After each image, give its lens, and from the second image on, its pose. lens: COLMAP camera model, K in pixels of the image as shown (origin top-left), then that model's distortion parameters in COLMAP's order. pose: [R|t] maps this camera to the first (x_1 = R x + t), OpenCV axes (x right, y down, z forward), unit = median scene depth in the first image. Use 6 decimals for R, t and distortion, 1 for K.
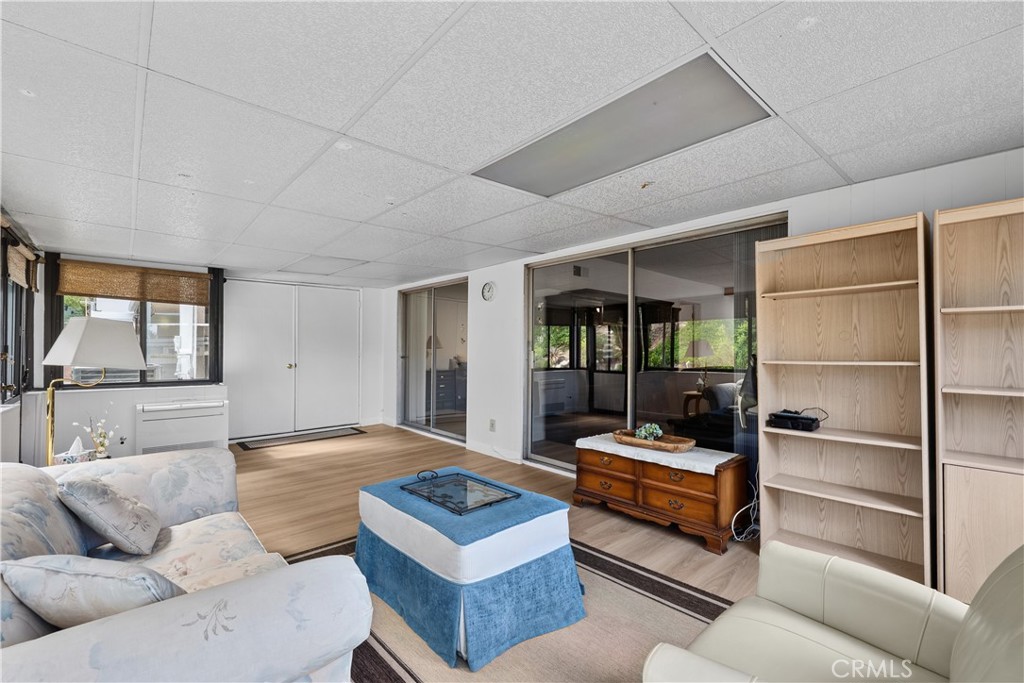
lens RADIAL K [[429.7, 0, 512.0], [0, 429.7, 341.5], [0, 0, 1]] dist [-0.009009, -0.000108]
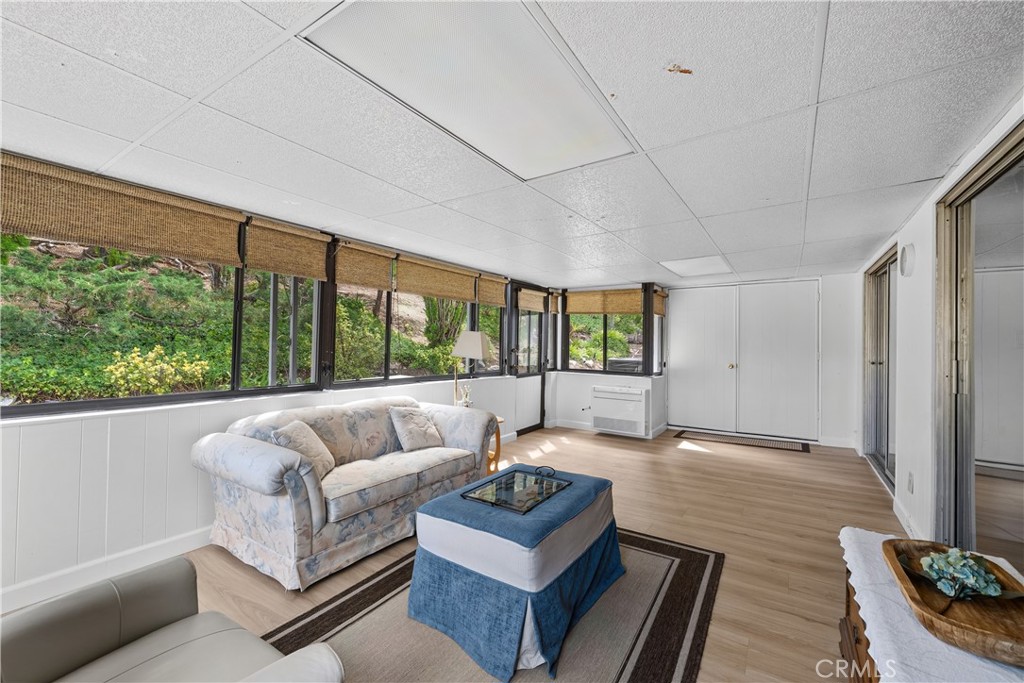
lens RADIAL K [[414.1, 0, 512.0], [0, 414.1, 341.5], [0, 0, 1]] dist [-0.002317, -0.000269]
pose [[0.245680, -0.003029, -0.969346, 0.427766], [0.002272, 0.999994, -0.002549, 0.000742], [0.969348, -0.001576, 0.245686, 0.380281]]
